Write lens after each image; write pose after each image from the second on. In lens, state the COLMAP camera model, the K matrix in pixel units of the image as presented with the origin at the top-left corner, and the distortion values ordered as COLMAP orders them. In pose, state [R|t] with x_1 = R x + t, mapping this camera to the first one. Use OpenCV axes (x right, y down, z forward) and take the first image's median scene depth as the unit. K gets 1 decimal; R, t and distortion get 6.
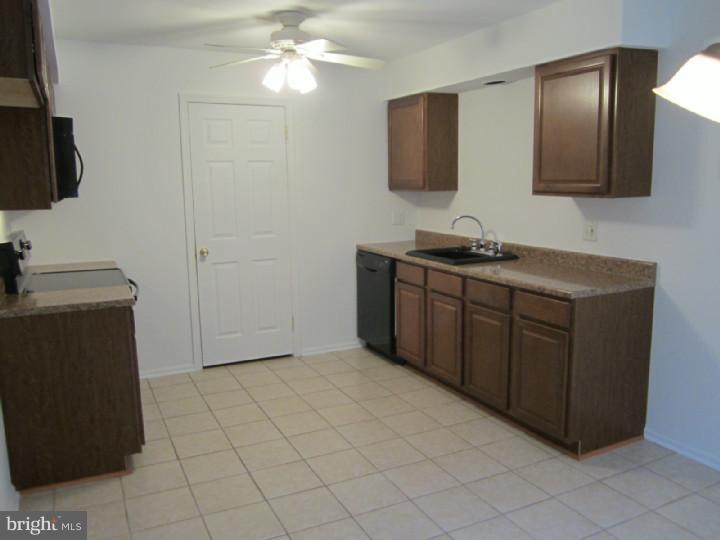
lens RADIAL K [[584.0, 0, 360.0], [0, 584.0, 270.0], [0, 0, 1]] dist [-0.006961, -0.005679]
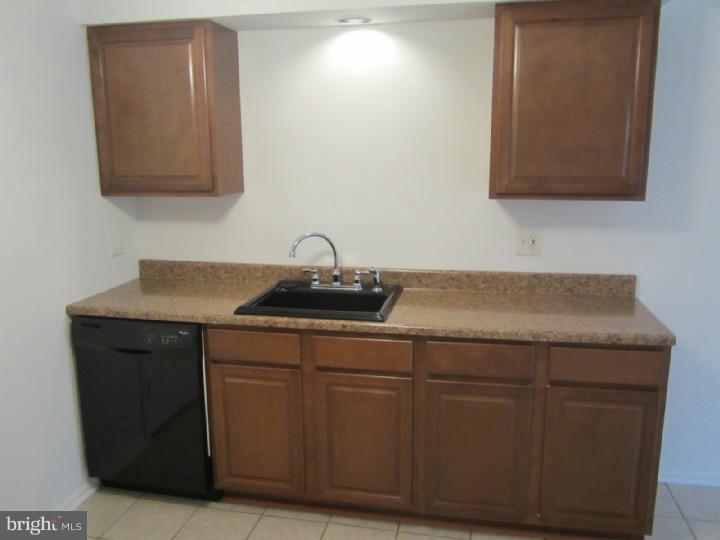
lens RADIAL K [[629.0, 0, 360.3], [0, 629.0, 292.8], [0, 0, 1]] dist [-0.212202, 0.379396]
pose [[0.642094, -0.159193, 0.749915, -0.284545], [0.127328, 0.986761, 0.100449, -0.090459], [-0.755978, 0.030987, 0.653863, 0.537413]]
